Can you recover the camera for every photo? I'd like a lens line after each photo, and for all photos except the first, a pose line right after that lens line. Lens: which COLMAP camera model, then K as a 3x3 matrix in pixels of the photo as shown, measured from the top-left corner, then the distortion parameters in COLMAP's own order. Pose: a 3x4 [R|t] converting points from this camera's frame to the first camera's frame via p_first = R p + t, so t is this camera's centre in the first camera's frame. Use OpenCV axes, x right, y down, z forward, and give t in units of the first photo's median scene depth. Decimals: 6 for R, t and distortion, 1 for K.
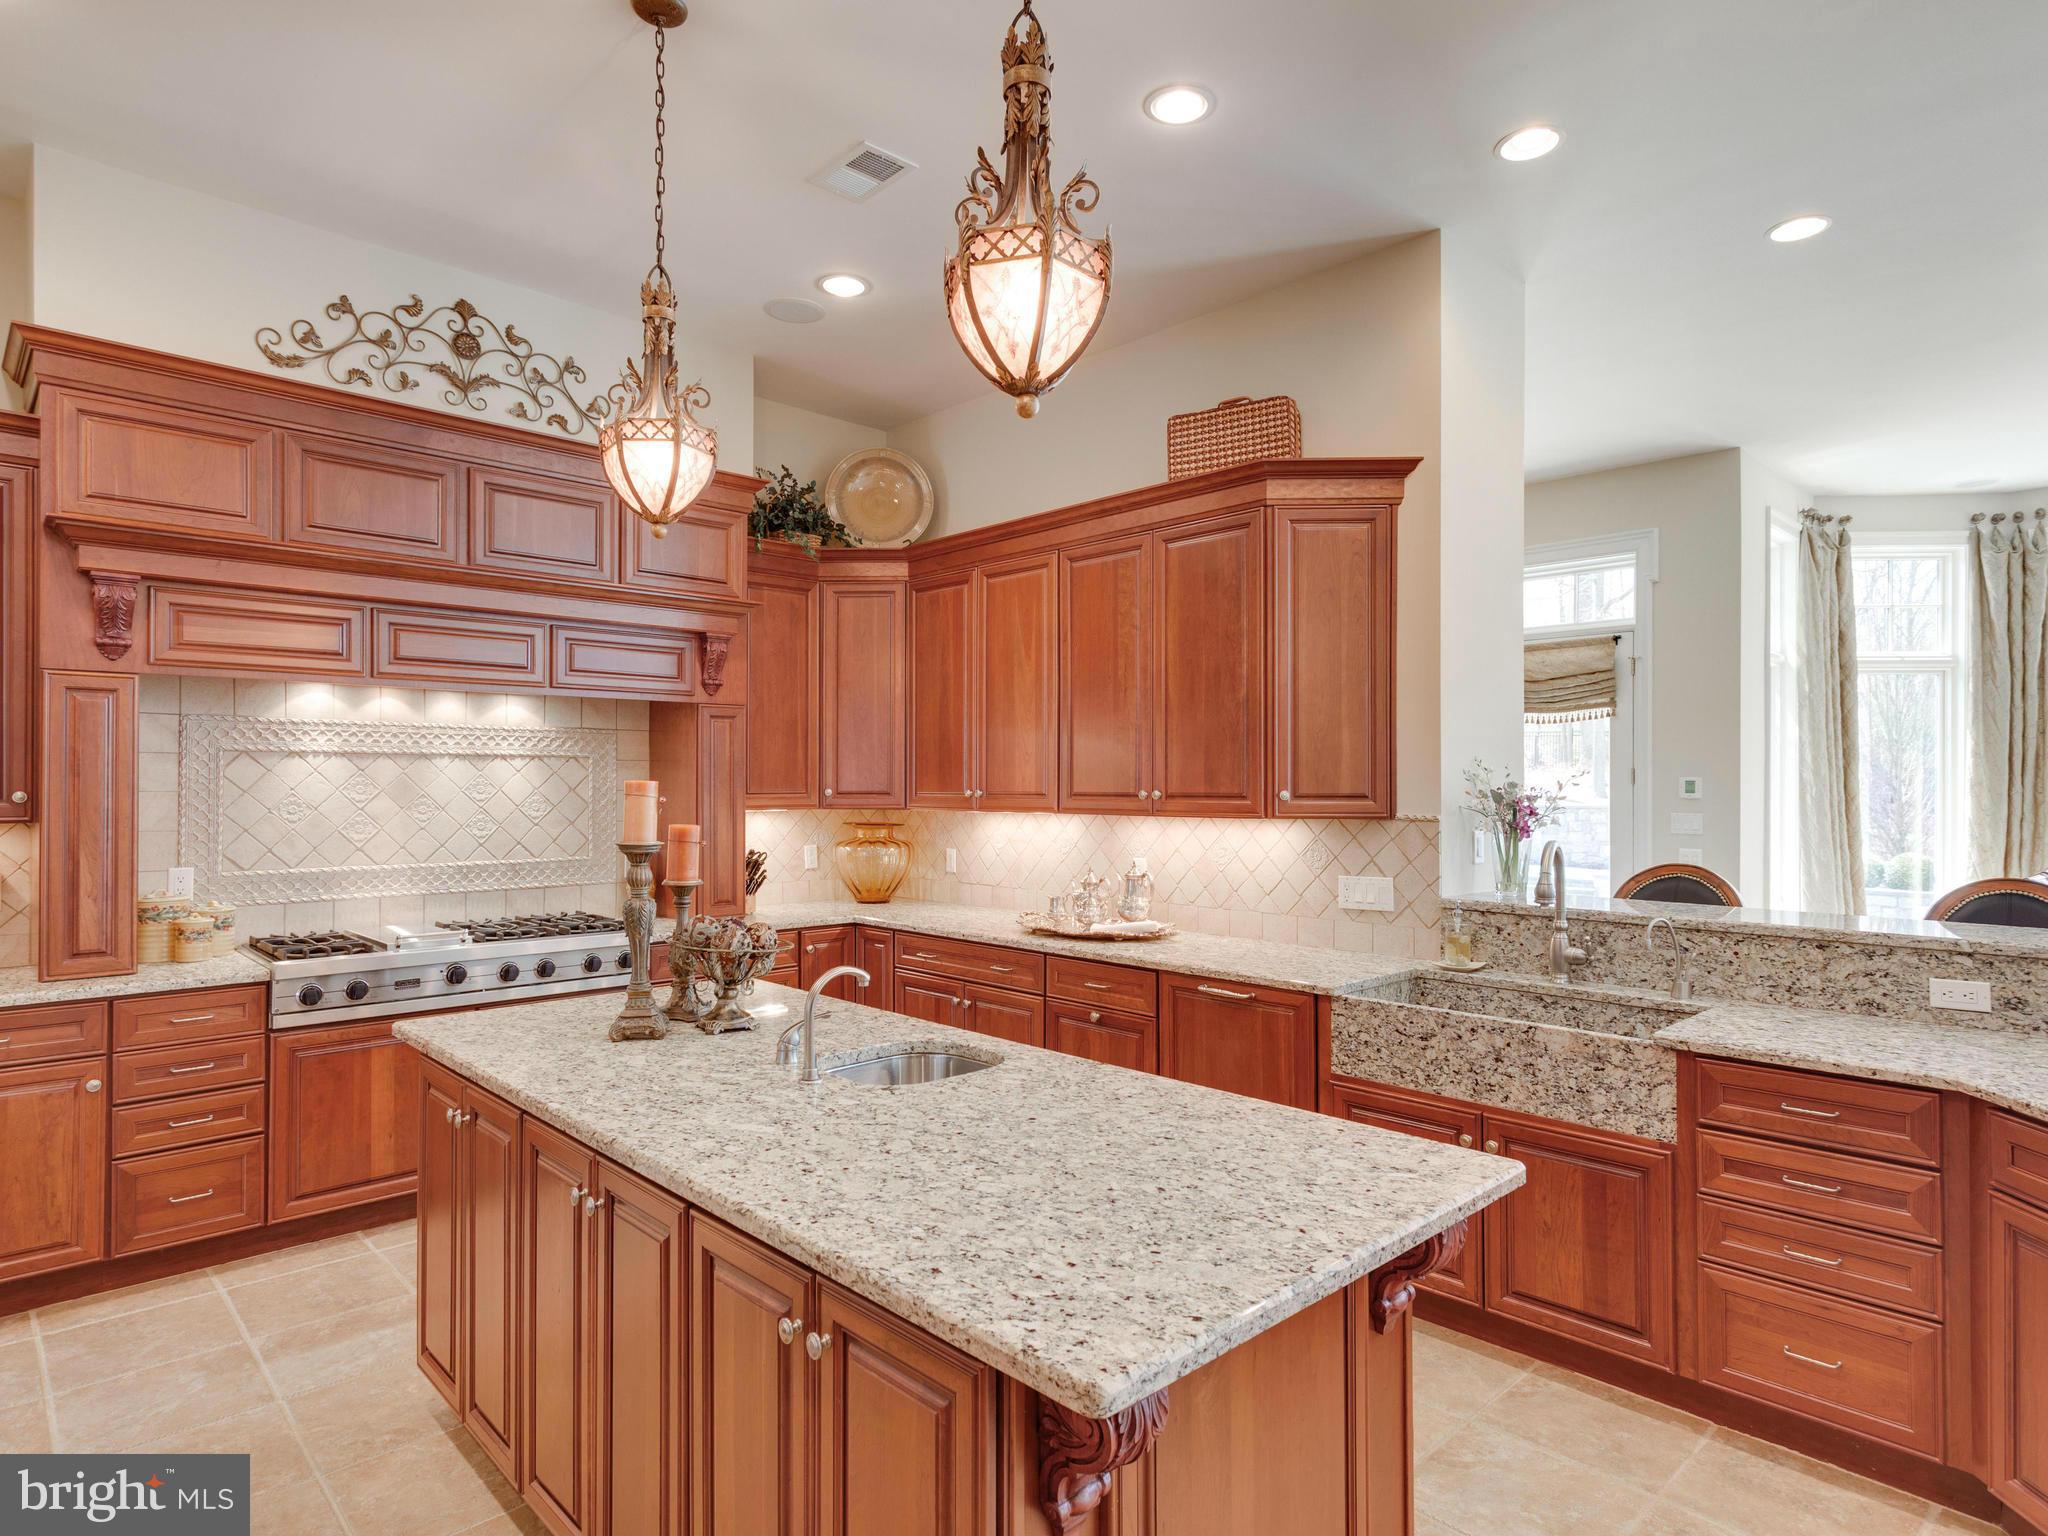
lens RADIAL K [[1167.3, 0, 1029.4], [0, 1167.3, 772.2], [0, 0, 1]] dist [0.011939, 0.003240]
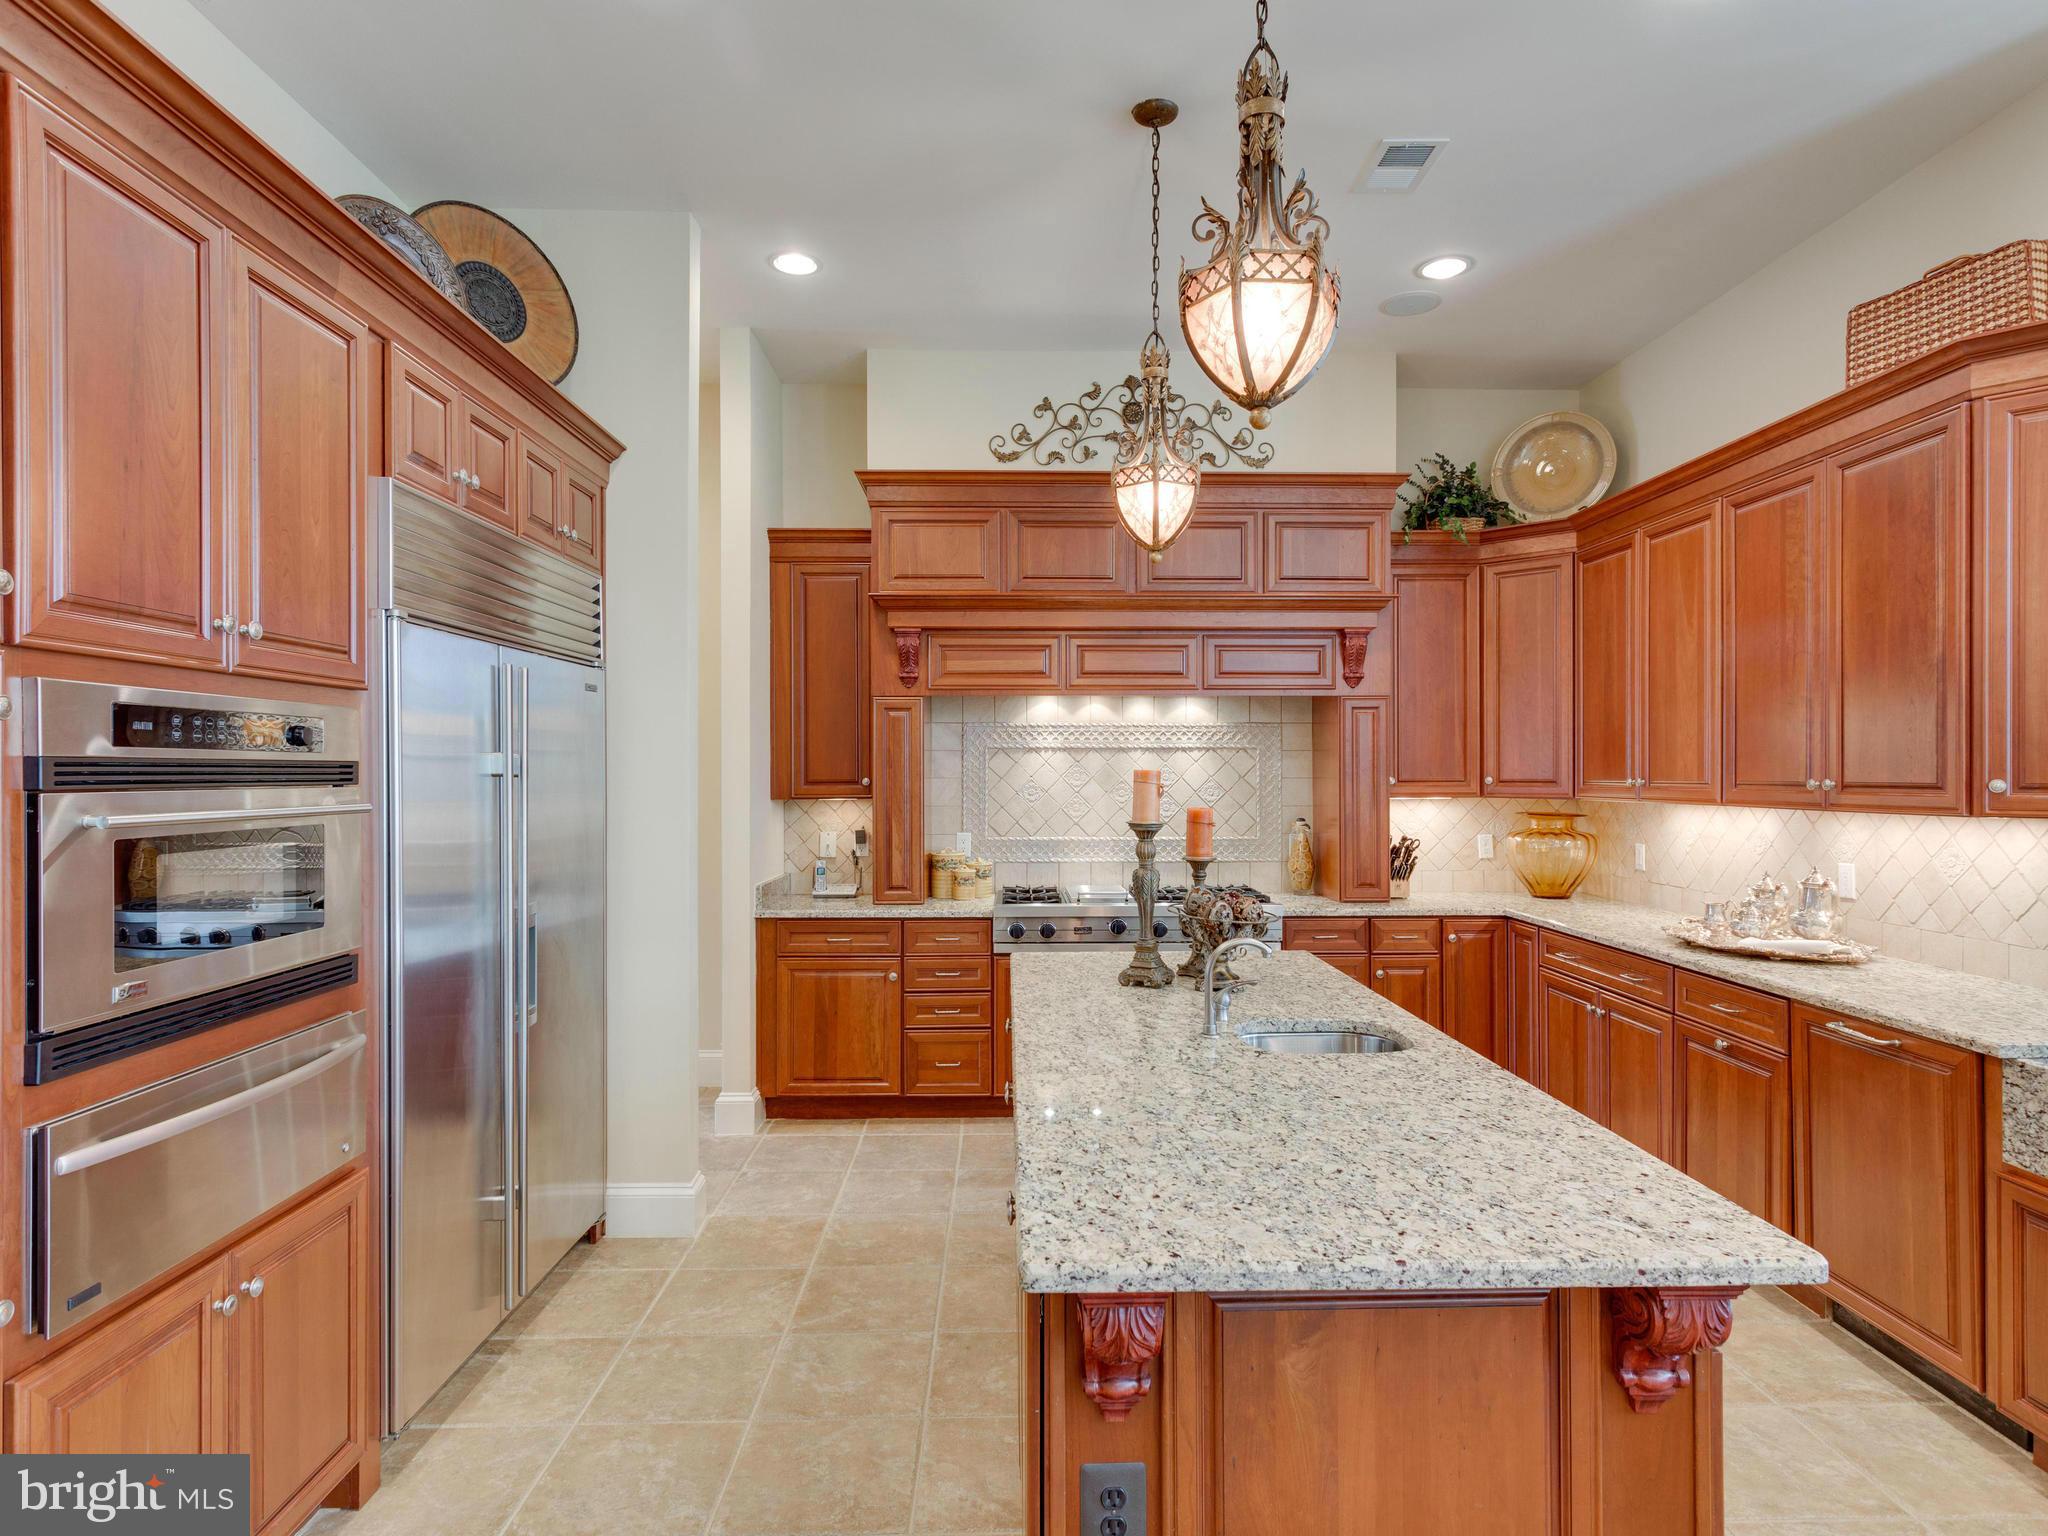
lens RADIAL K [[1167.3, 0, 1033.7], [0, 1167.3, 770.2], [0, 0, 1]] dist [0.011939, 0.003240]
pose [[0.735738, -0.003110, -0.677259, 0.272729], [0.009001, 0.999946, 0.005186, 0.000384], [0.677206, -0.009912, 0.735727, 0.034462]]
